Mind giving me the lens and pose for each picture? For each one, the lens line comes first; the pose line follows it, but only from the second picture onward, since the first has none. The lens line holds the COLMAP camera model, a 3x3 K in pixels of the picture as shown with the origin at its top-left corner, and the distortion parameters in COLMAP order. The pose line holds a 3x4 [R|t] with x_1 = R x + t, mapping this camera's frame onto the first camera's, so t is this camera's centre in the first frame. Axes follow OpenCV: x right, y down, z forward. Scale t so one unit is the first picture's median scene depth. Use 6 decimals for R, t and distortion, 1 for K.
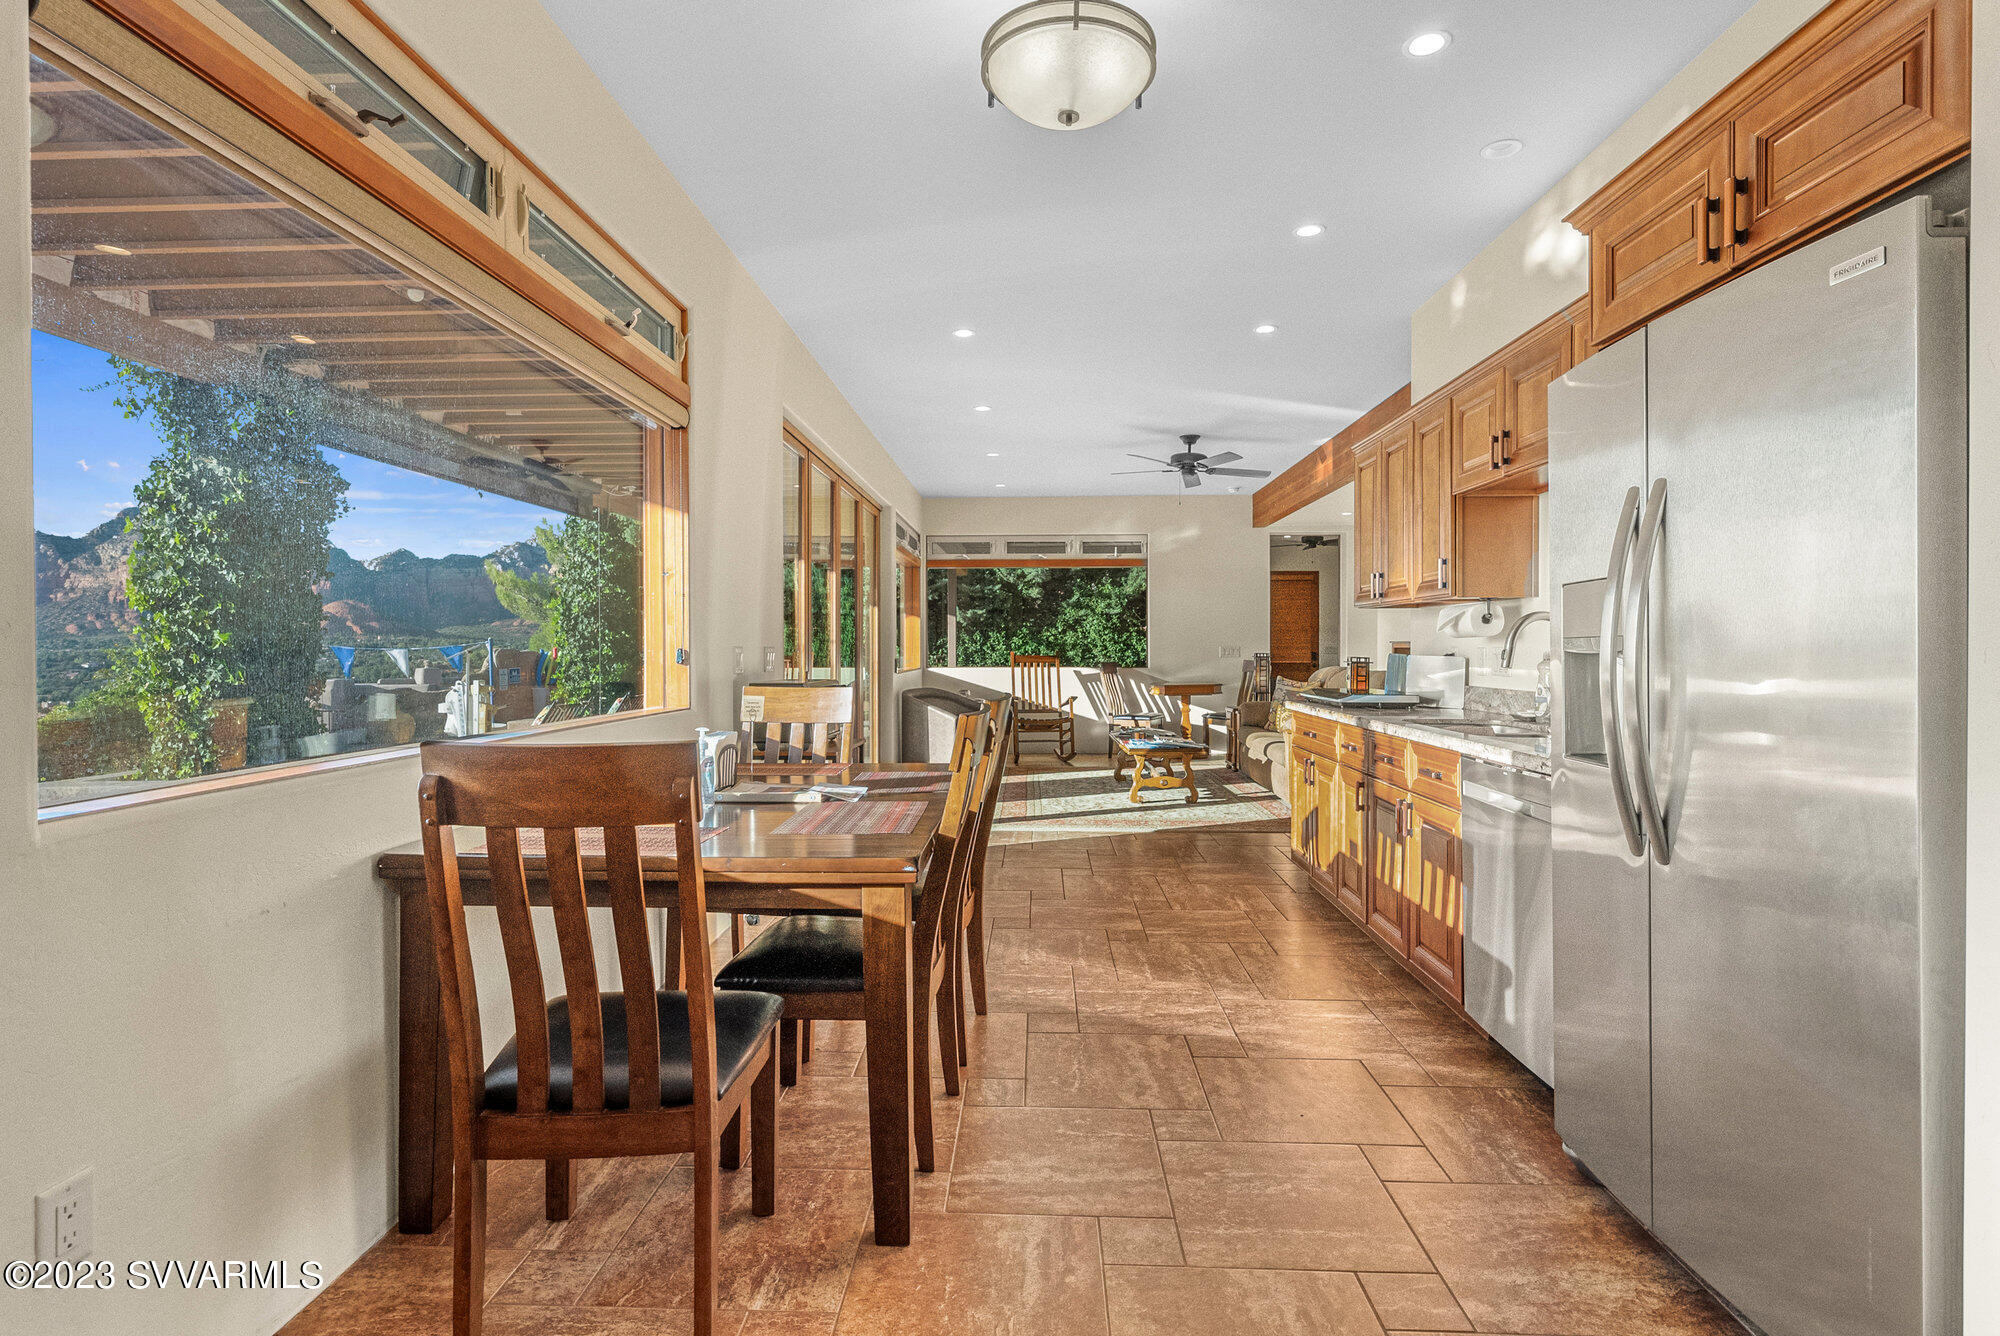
lens RADIAL K [[979.6, 0, 1011.3], [0, 979.6, 661.2], [0, 0, 1]] dist [0.005654, -0.001535]
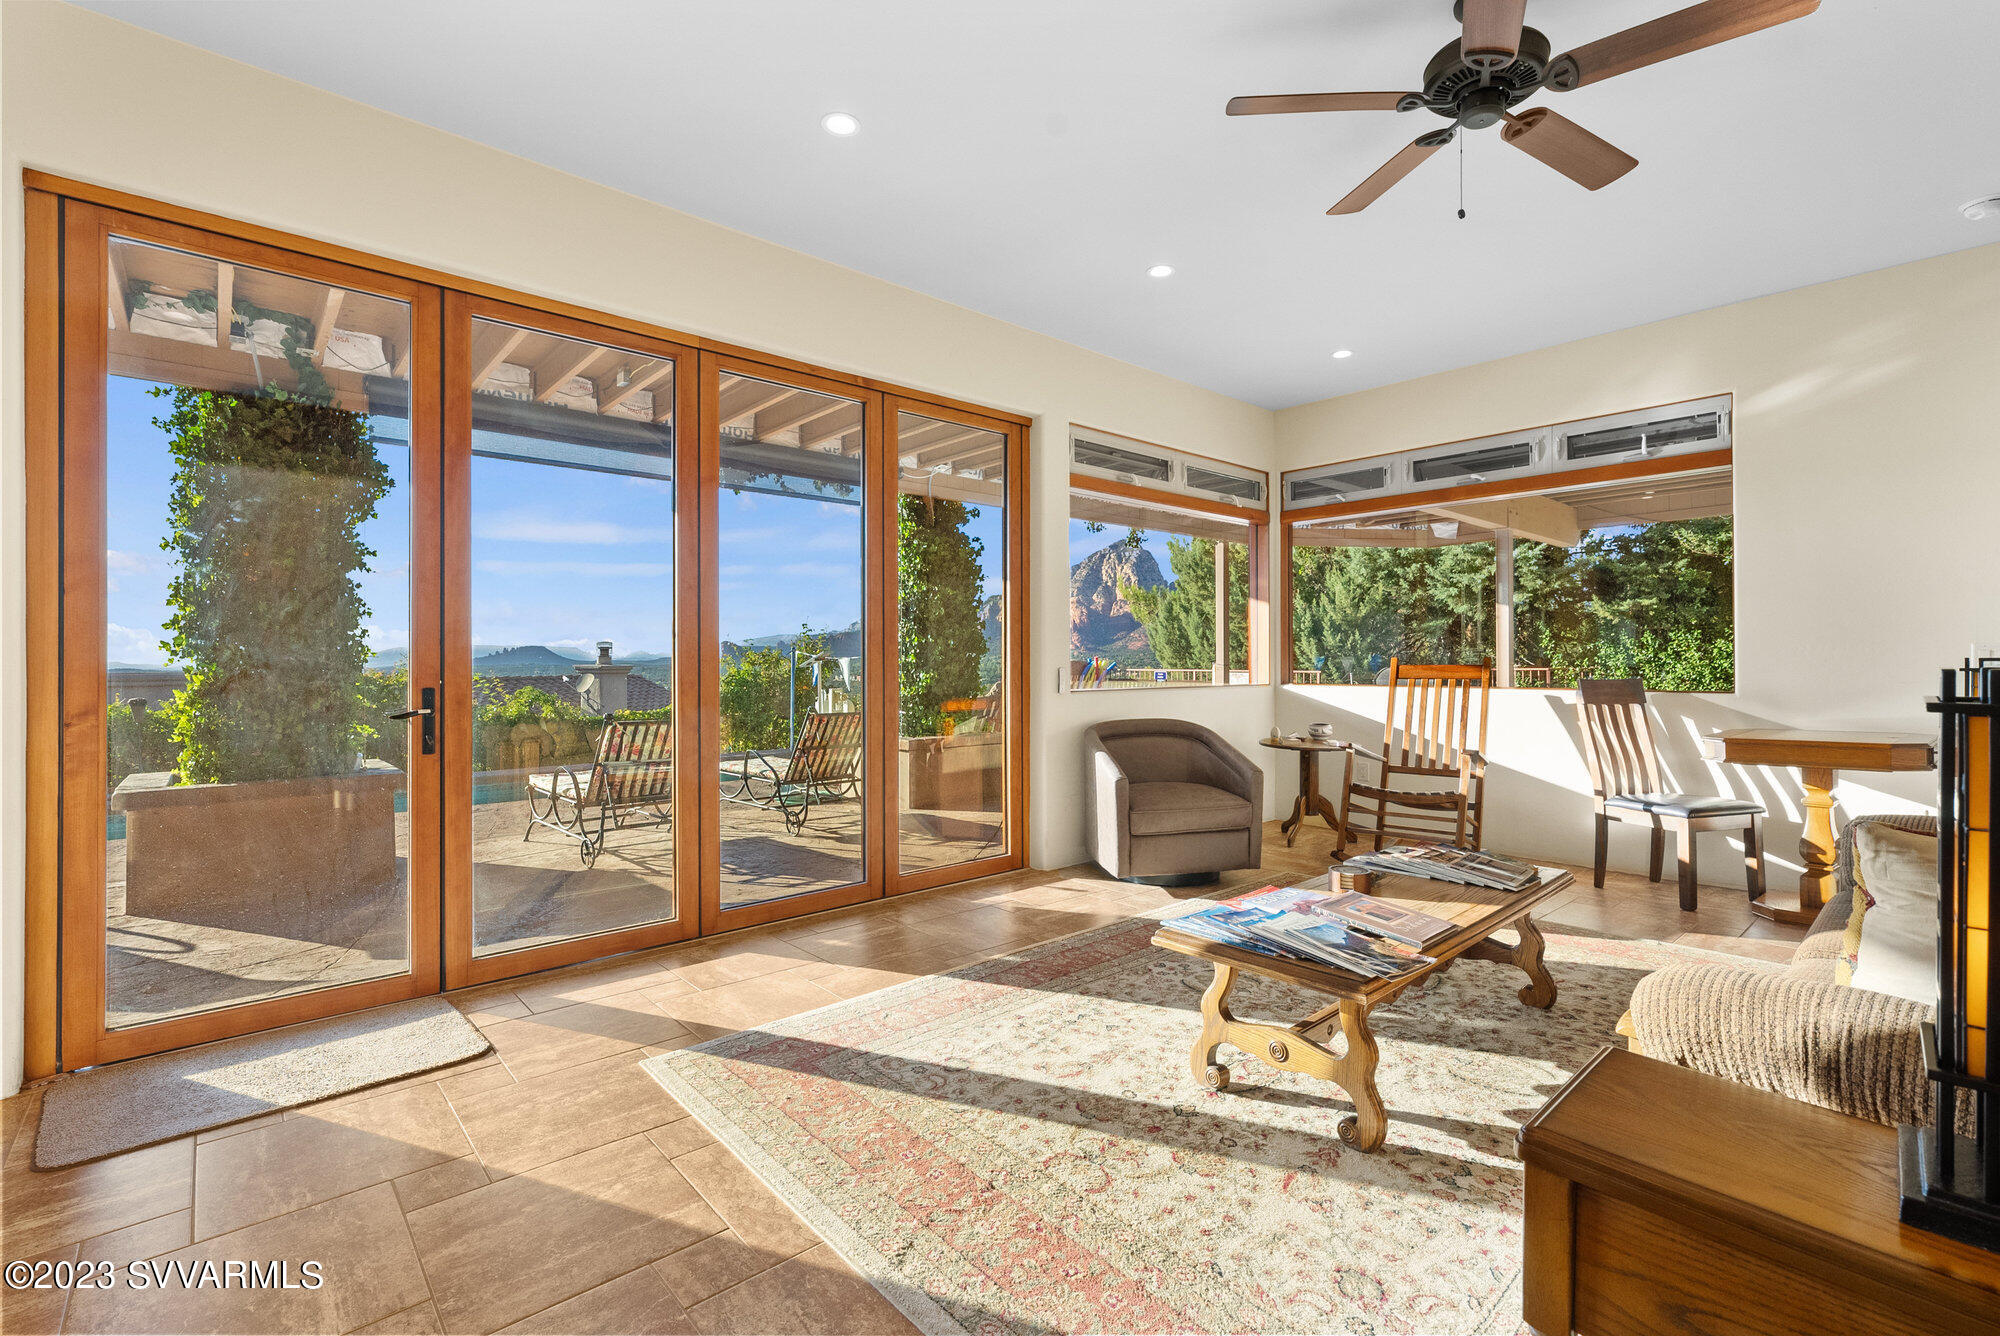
lens RADIAL K [[905.7, 0, 997.1], [0, 905.7, 663.0], [0, 0, 1]] dist [0.006798, -0.001462]
pose [[0.681025, 0.000581, -0.732260, 0.216078], [-0.008445, 0.999939, -0.007061, -0.001616], [0.732211, 0.010993, 0.680989, 0.484714]]
